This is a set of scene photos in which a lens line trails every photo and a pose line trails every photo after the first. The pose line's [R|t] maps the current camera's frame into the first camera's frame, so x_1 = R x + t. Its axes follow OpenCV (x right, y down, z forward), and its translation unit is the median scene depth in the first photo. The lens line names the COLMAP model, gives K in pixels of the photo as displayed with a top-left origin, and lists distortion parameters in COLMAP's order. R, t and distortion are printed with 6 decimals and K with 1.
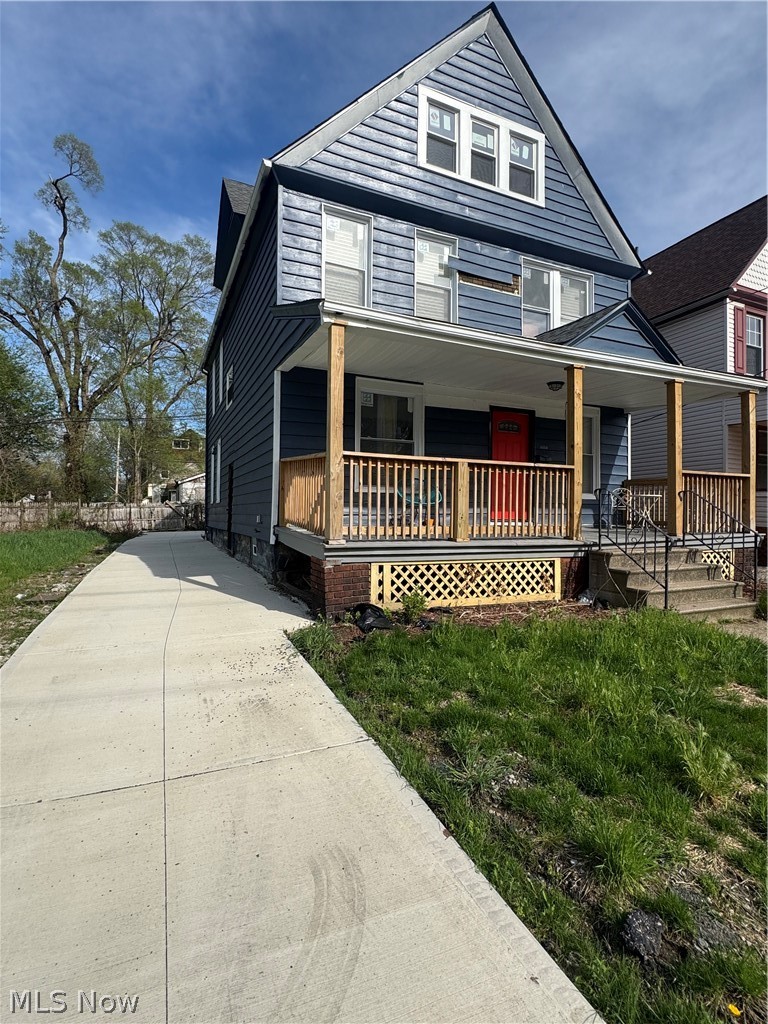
lens RADIAL K [[508.3, 0, 380.9], [0, 508.3, 513.7], [0, 0, 1]] dist [-0.002431, 0.001878]
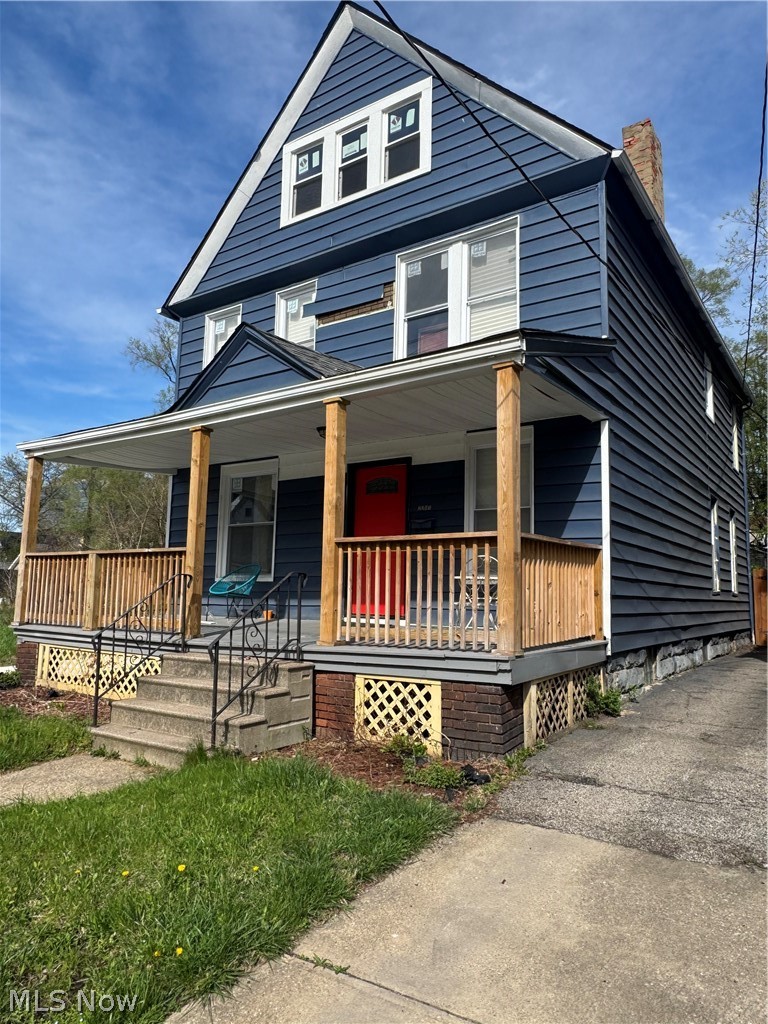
lens RADIAL K [[695.0, 0, 363.1], [0, 695.0, 514.0], [0, 0, 1]] dist [-0.002137, 0.004831]
pose [[0.506479, -0.101307, -0.856280, 1.259421], [-0.016802, 0.991726, -0.127270, -0.006929], [0.862089, 0.078846, 0.500586, 0.567274]]
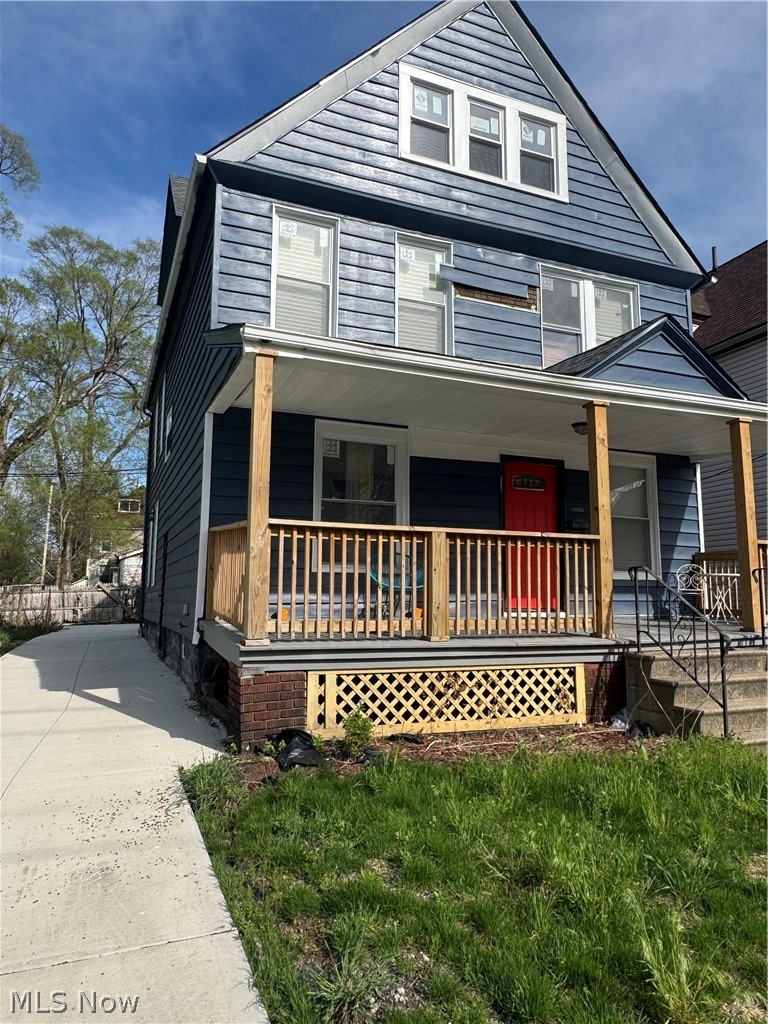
lens RADIAL K [[695.0, 0, 386.7], [0, 695.0, 515.3], [0, 0, 1]] dist [-0.002137, 0.004831]
pose [[0.999570, -0.006720, -0.028556, 0.085899], [0.003286, 0.992931, -0.118647, -0.004230], [0.029151, 0.118502, 0.992526, -0.006144]]
